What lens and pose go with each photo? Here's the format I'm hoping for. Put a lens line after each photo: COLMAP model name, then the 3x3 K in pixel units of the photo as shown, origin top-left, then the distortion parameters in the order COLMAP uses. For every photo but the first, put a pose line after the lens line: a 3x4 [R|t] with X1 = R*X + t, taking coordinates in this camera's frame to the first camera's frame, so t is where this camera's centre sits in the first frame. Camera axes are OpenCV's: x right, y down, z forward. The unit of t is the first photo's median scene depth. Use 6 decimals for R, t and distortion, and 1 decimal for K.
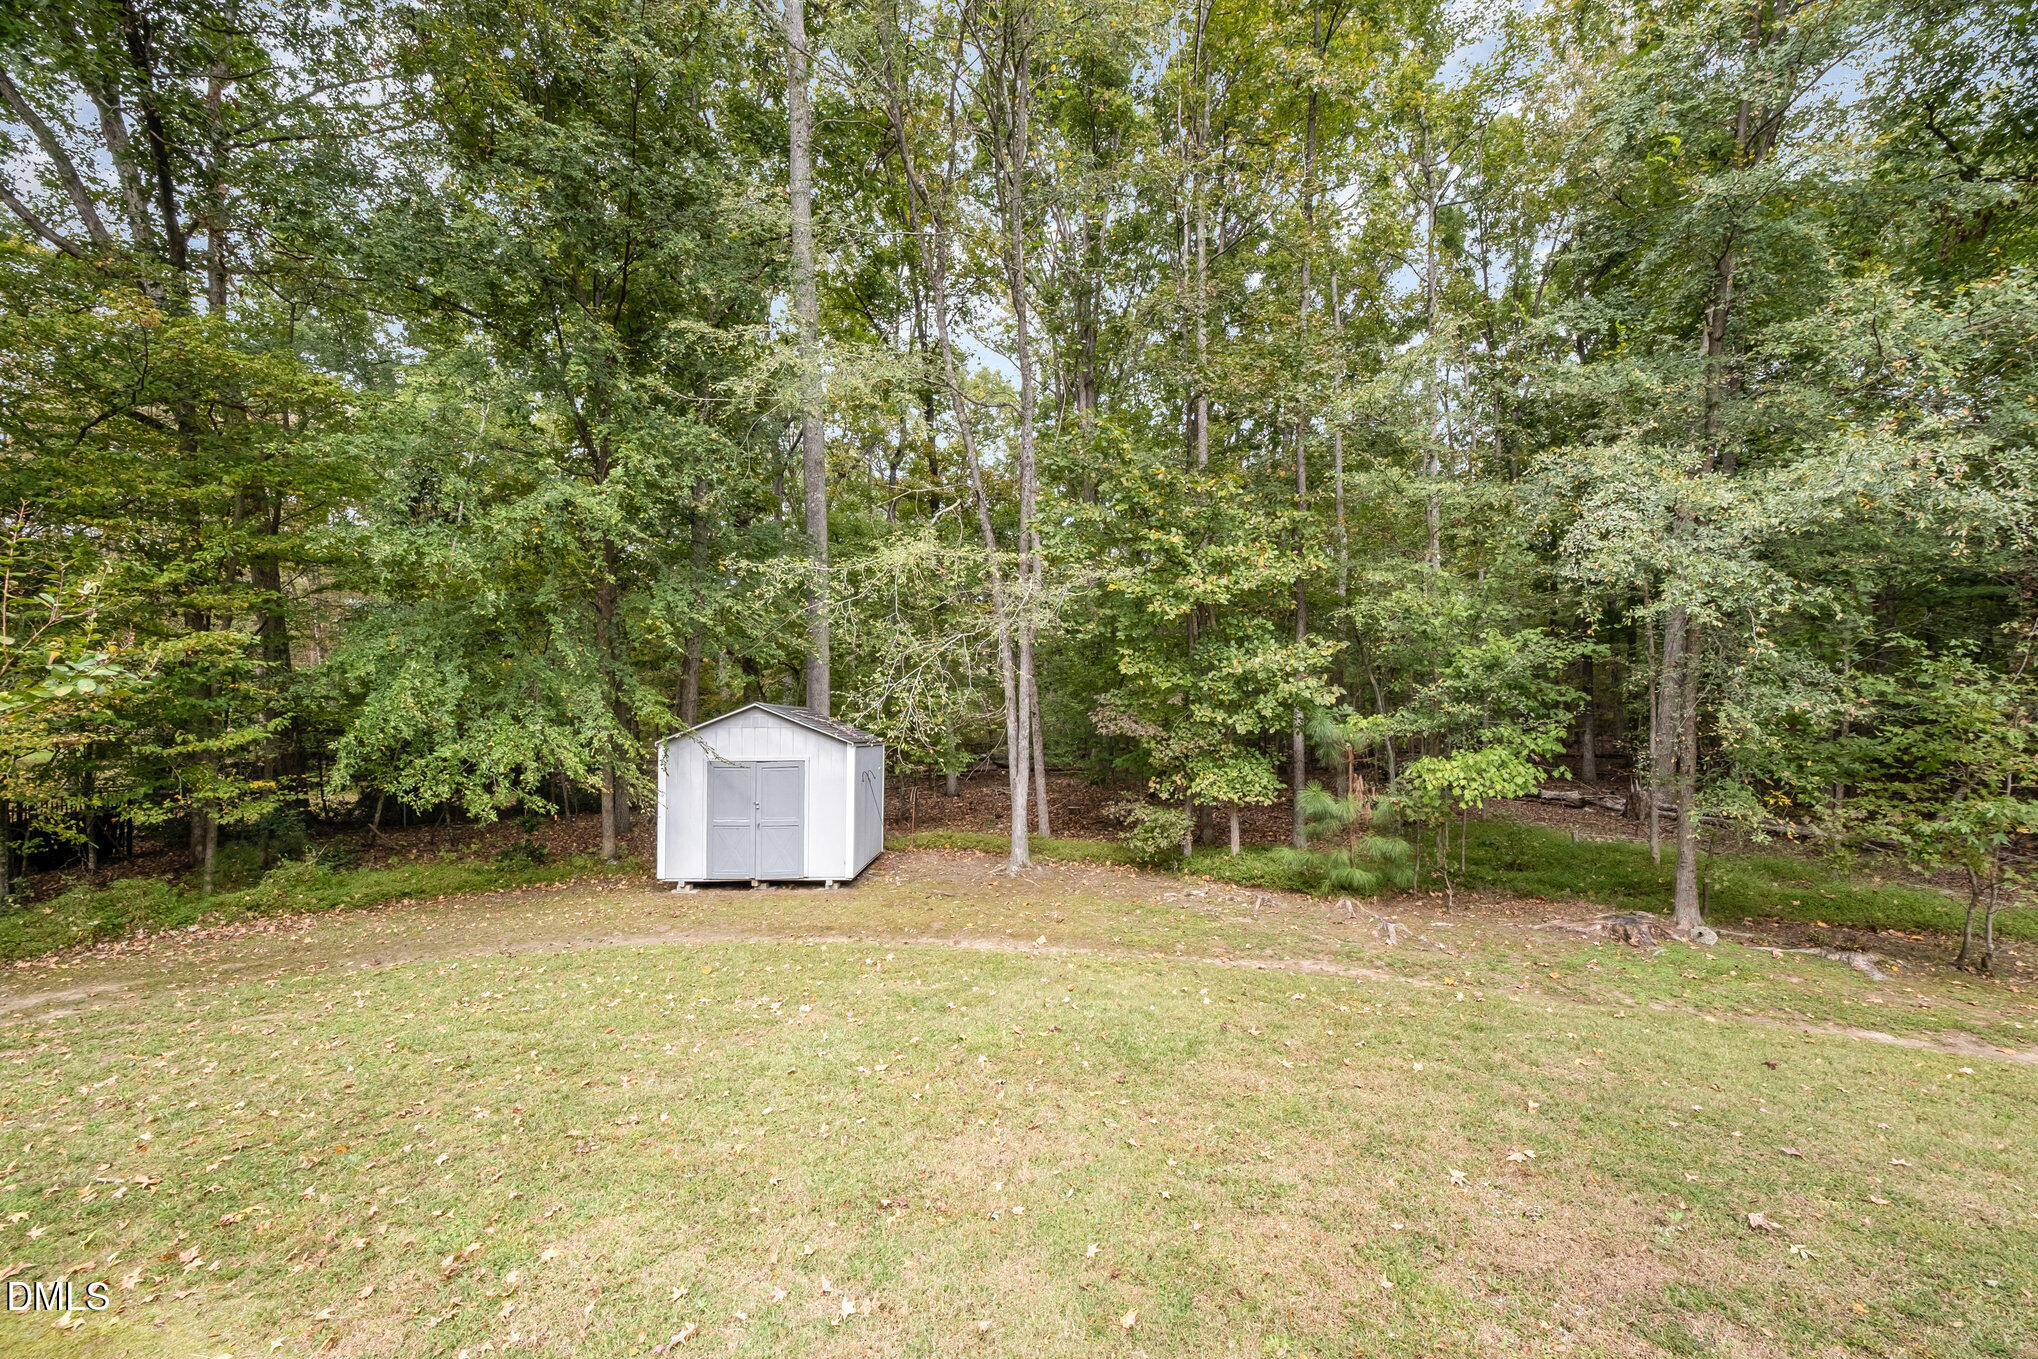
lens RADIAL K [[819.6, 0, 1050.7], [0, 819.6, 735.8], [0, 0, 1]] dist [-0.002810, -0.001741]
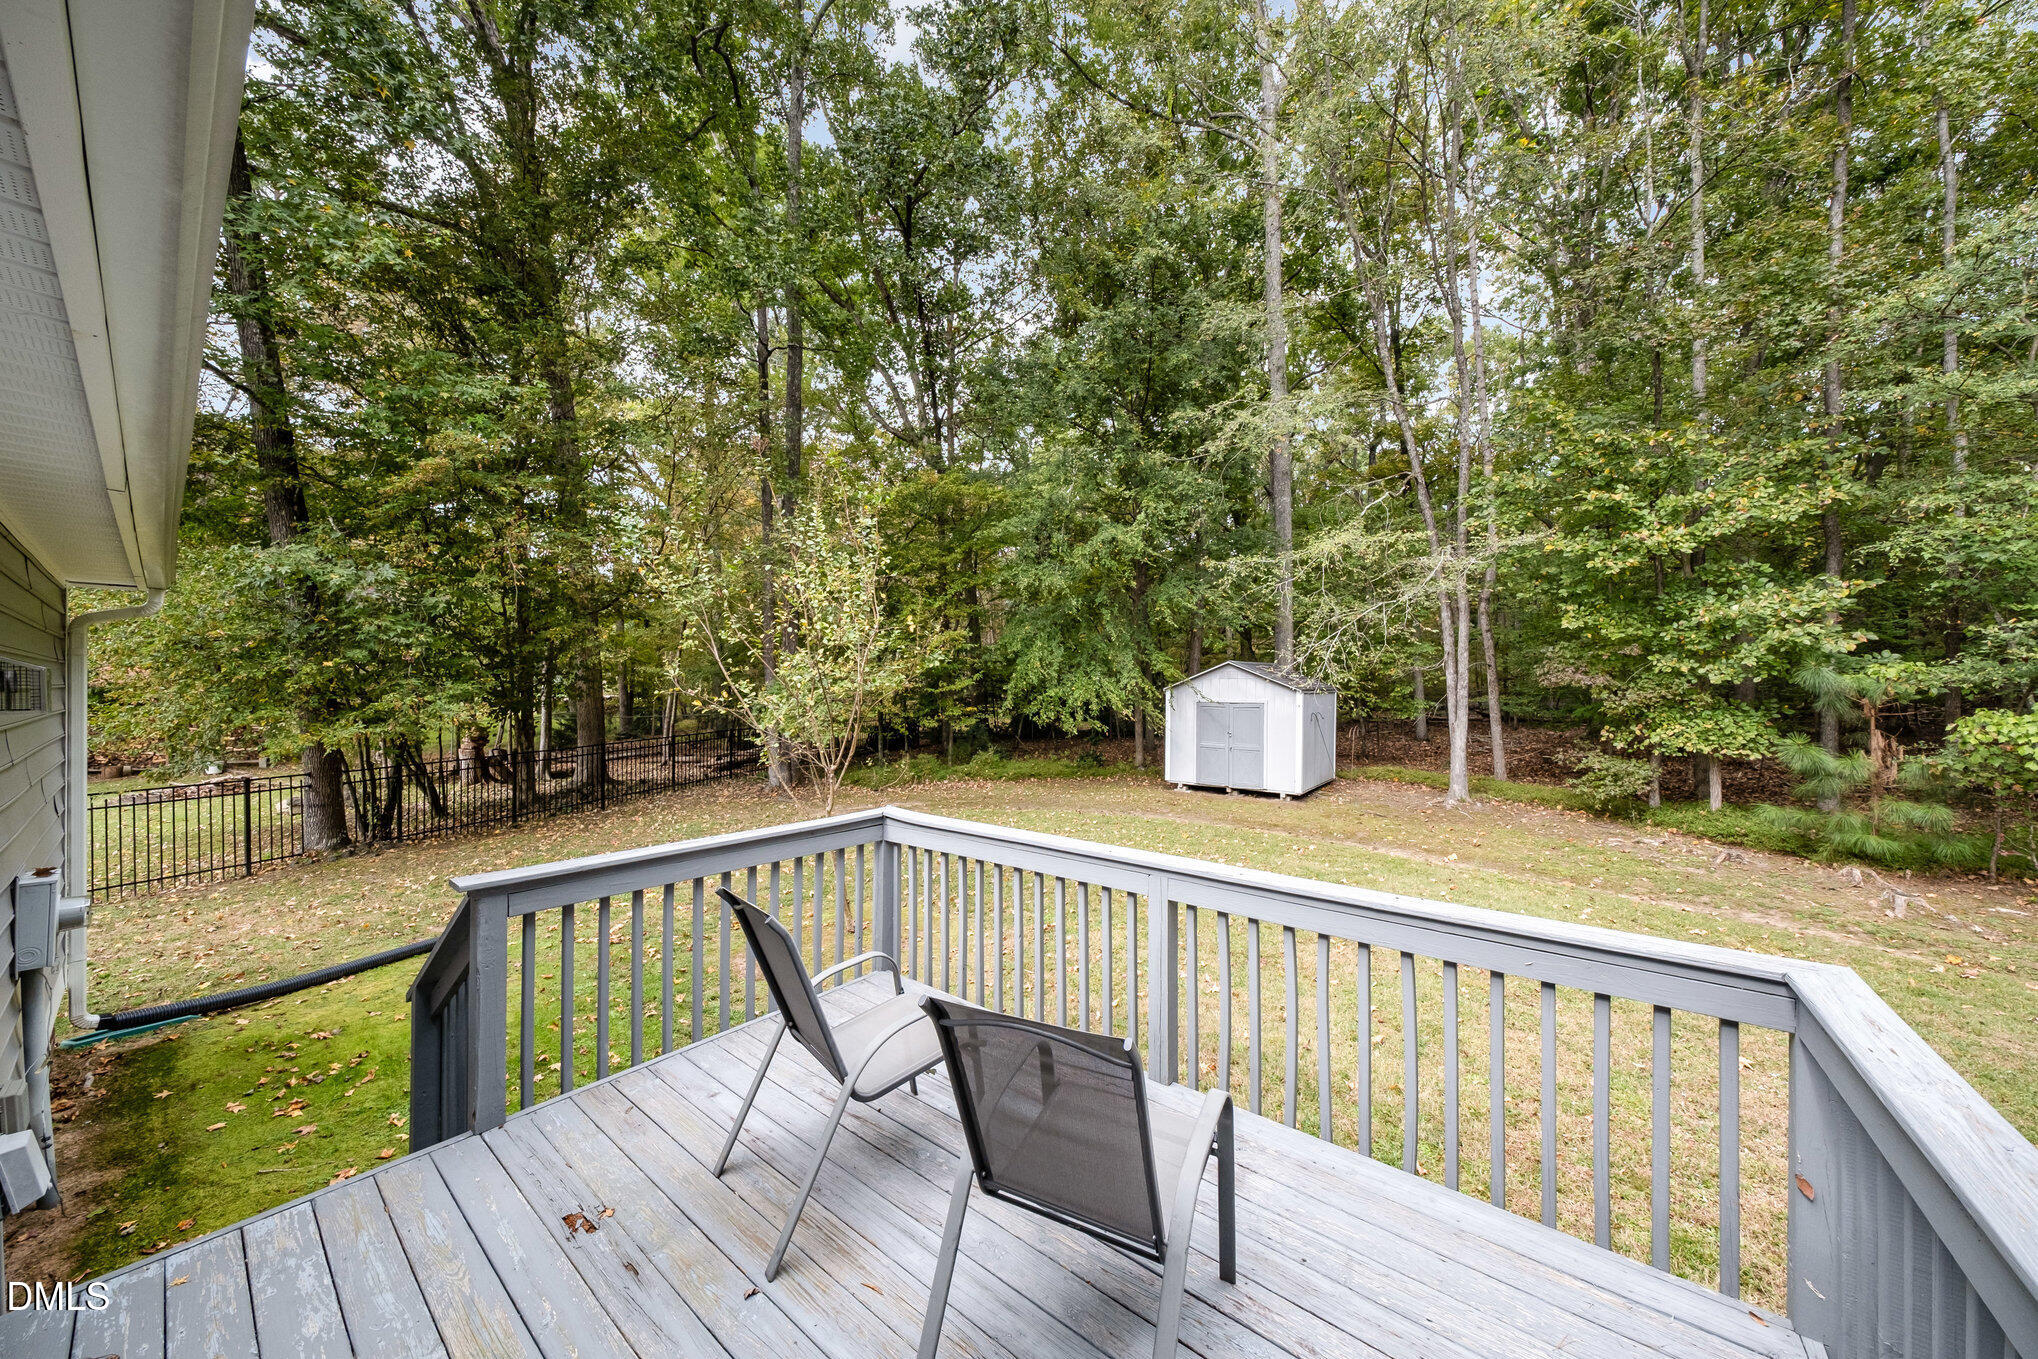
lens RADIAL K [[688.4, 0, 1017.7], [0, 688.4, 680.2], [0, 0, 1]] dist [0.000514, 0.000020]
pose [[0.771900, 0.000697, -0.635744, 0.110804], [-0.007894, 0.999933, -0.008489, 0.006036], [0.635695, 0.011572, 0.771853, -0.143807]]
